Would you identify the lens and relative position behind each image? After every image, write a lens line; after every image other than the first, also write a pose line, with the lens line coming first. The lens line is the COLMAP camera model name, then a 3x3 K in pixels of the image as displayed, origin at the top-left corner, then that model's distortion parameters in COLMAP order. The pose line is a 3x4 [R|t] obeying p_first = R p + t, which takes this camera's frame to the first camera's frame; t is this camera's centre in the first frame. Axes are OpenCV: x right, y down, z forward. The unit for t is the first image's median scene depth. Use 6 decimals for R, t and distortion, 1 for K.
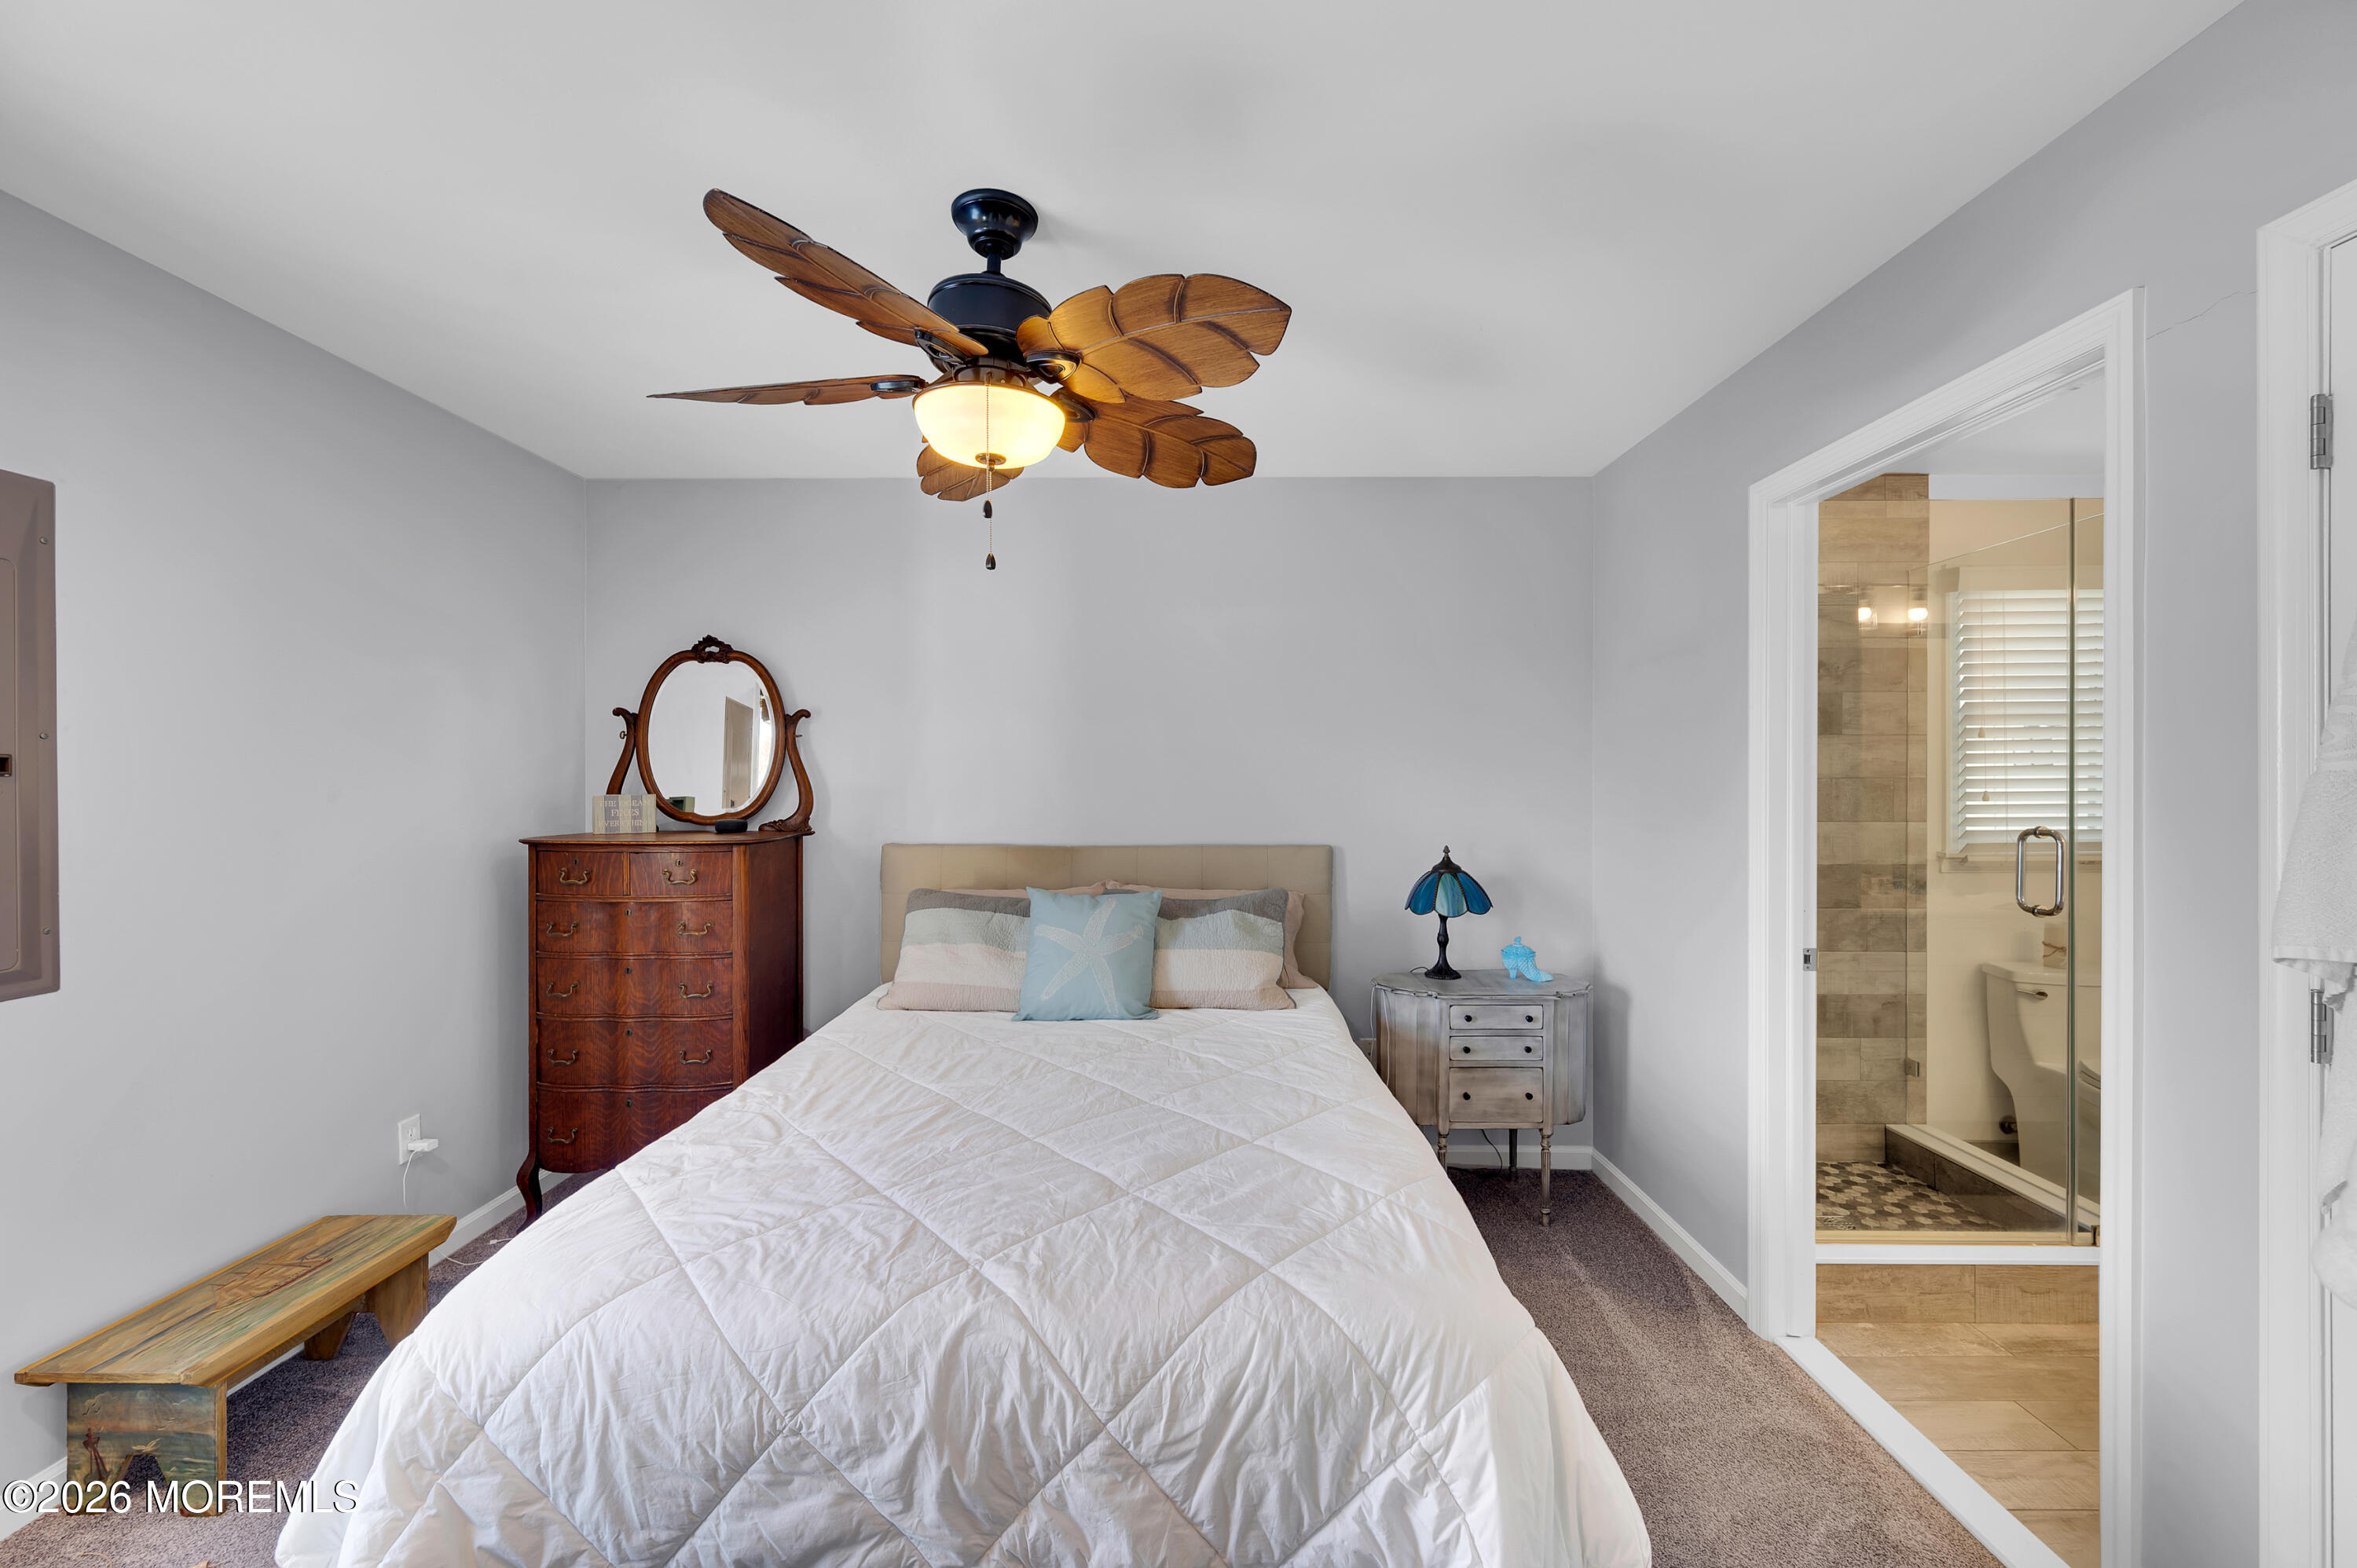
lens RADIAL K [[924.3, 0, 1178.8], [0, 924.3, 784.5], [0, 0, 1]] dist [0.000262, -0.000253]
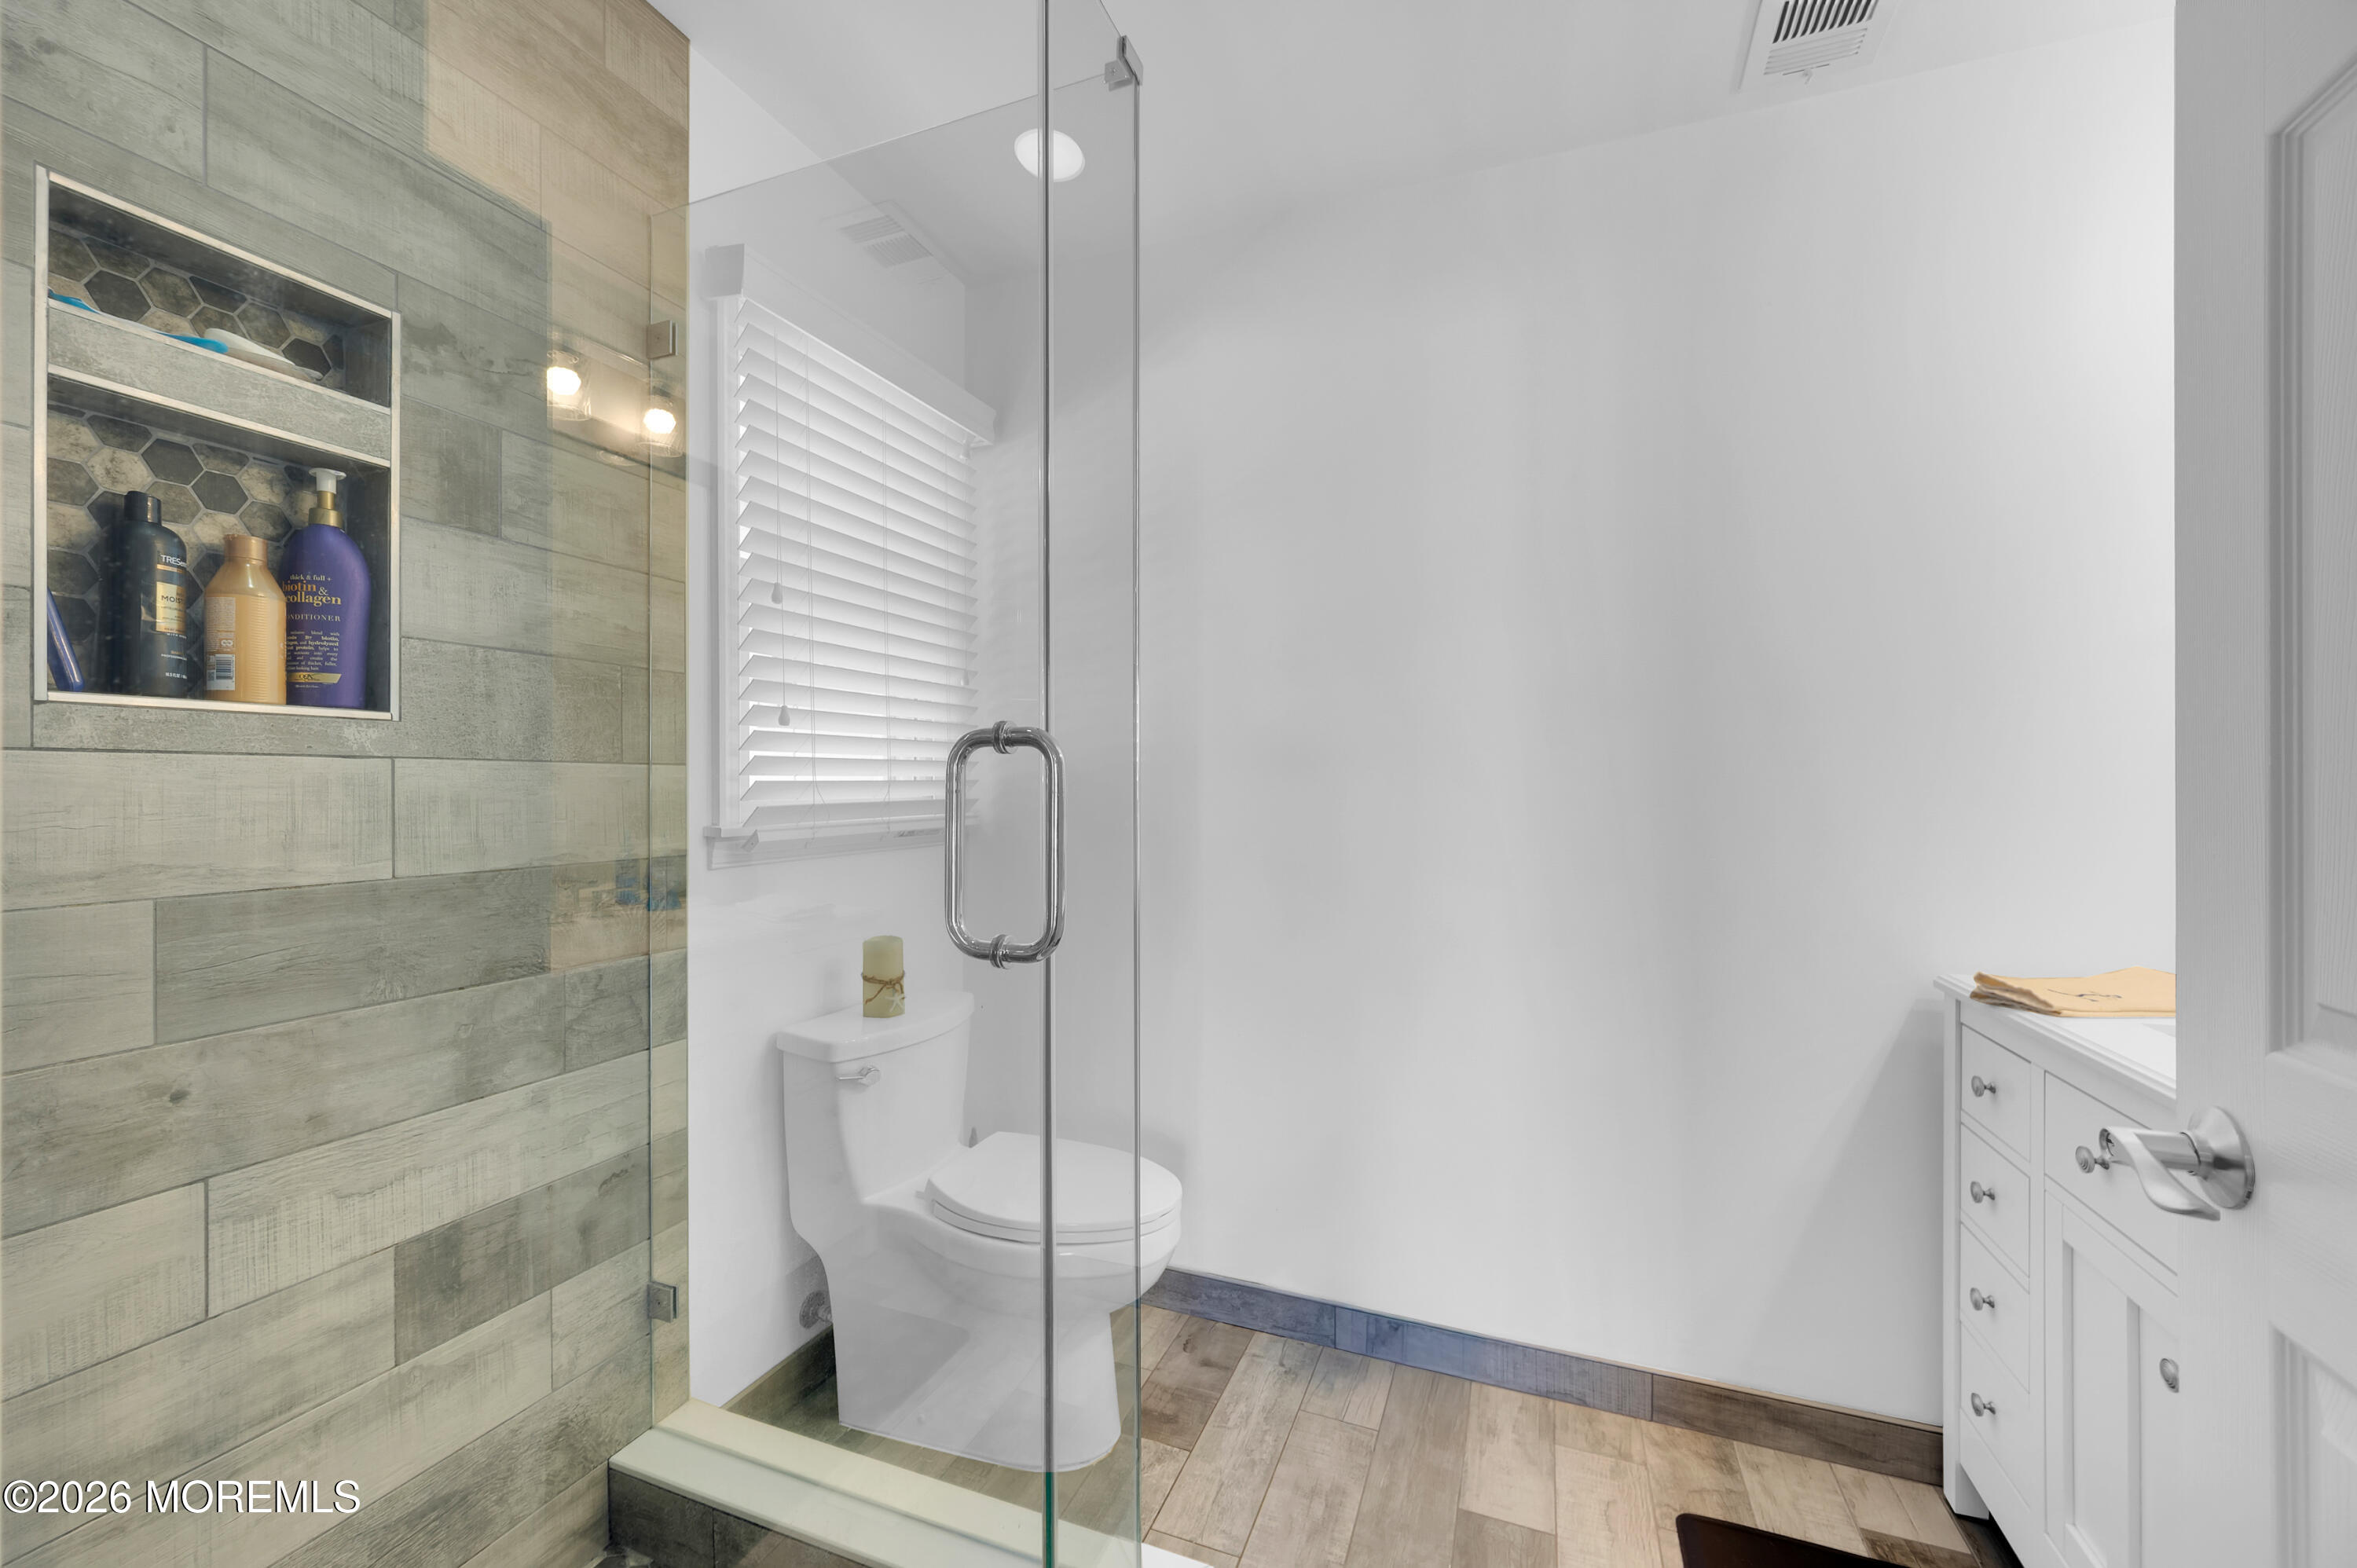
lens RADIAL K [[924.3, 0, 1180.9], [0, 924.3, 783.4], [0, 0, 1]] dist [0.000262, -0.000253]
pose [[0.347902, -0.000676, 0.937531, 0.450802], [0.005296, 0.999985, -0.001244, 0.052034], [-0.937516, 0.005398, 0.347900, 0.594992]]
